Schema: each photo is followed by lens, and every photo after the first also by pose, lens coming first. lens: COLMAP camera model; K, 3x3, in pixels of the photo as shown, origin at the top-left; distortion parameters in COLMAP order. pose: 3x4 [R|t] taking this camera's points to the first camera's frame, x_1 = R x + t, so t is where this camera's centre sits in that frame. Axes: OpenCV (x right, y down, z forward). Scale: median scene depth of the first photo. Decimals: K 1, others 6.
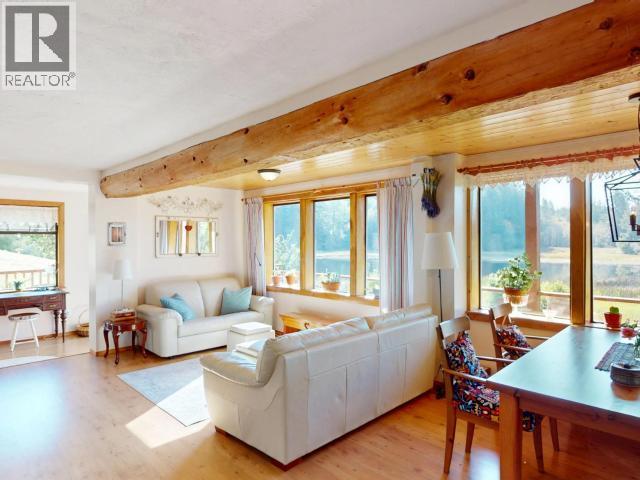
lens RADIAL K [[392.3, 0, 320.0], [0, 392.3, 240.0], [0, 0, 1]] dist [-0.007777, -0.003164]
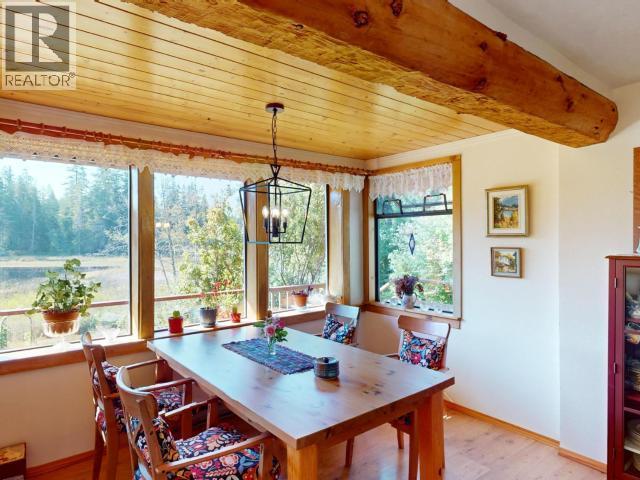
lens RADIAL K [[392.3, 0, 320.0], [0, 392.3, 240.0], [0, 0, 1]] dist [-0.007777, -0.003164]
pose [[0.109747, 0.000221, 0.993960, -0.098392], [0.000736, 1.000000, -0.000303, -0.001322], [-0.993959, 0.000765, 0.109747, 0.318261]]
